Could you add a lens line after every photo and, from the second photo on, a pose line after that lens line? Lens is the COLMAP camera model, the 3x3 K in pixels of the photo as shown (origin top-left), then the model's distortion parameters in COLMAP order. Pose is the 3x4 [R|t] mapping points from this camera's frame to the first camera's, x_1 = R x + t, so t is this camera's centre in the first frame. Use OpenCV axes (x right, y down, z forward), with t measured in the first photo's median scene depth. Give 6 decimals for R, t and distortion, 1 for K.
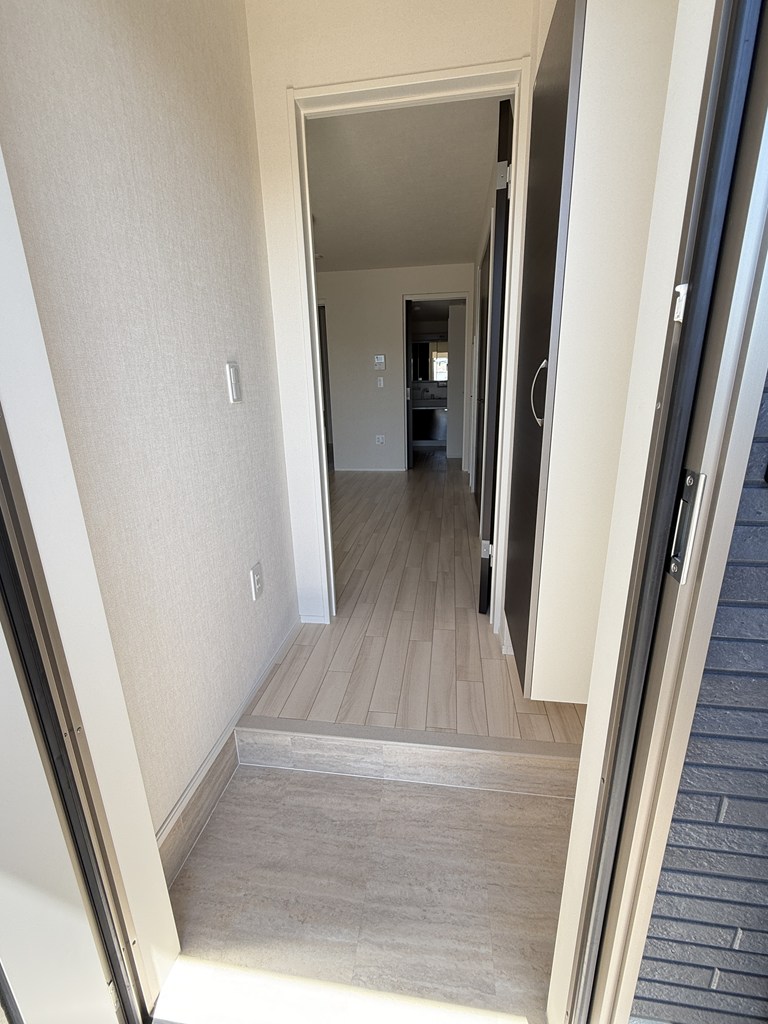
lens RADIAL K [[440.3, 0, 384.4], [0, 440.3, 508.9], [0, 0, 1]] dist [0.004890, 0.000364]
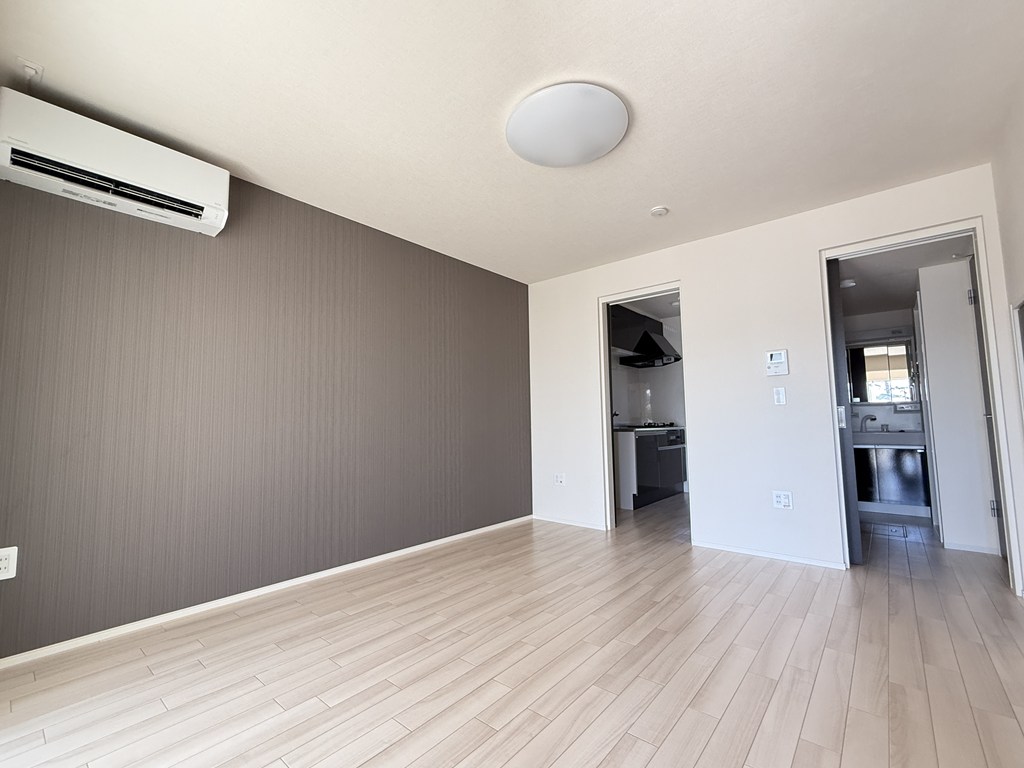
lens RADIAL K [[440.3, 0, 512.4], [0, 440.3, 380.5], [0, 0, 1]] dist [0.004890, 0.000364]
pose [[0.843501, -0.034193, -0.536039, 0.005926], [-0.153922, 0.940730, -0.302218, -0.079163], [0.514601, 0.337429, 0.788243, 0.349494]]
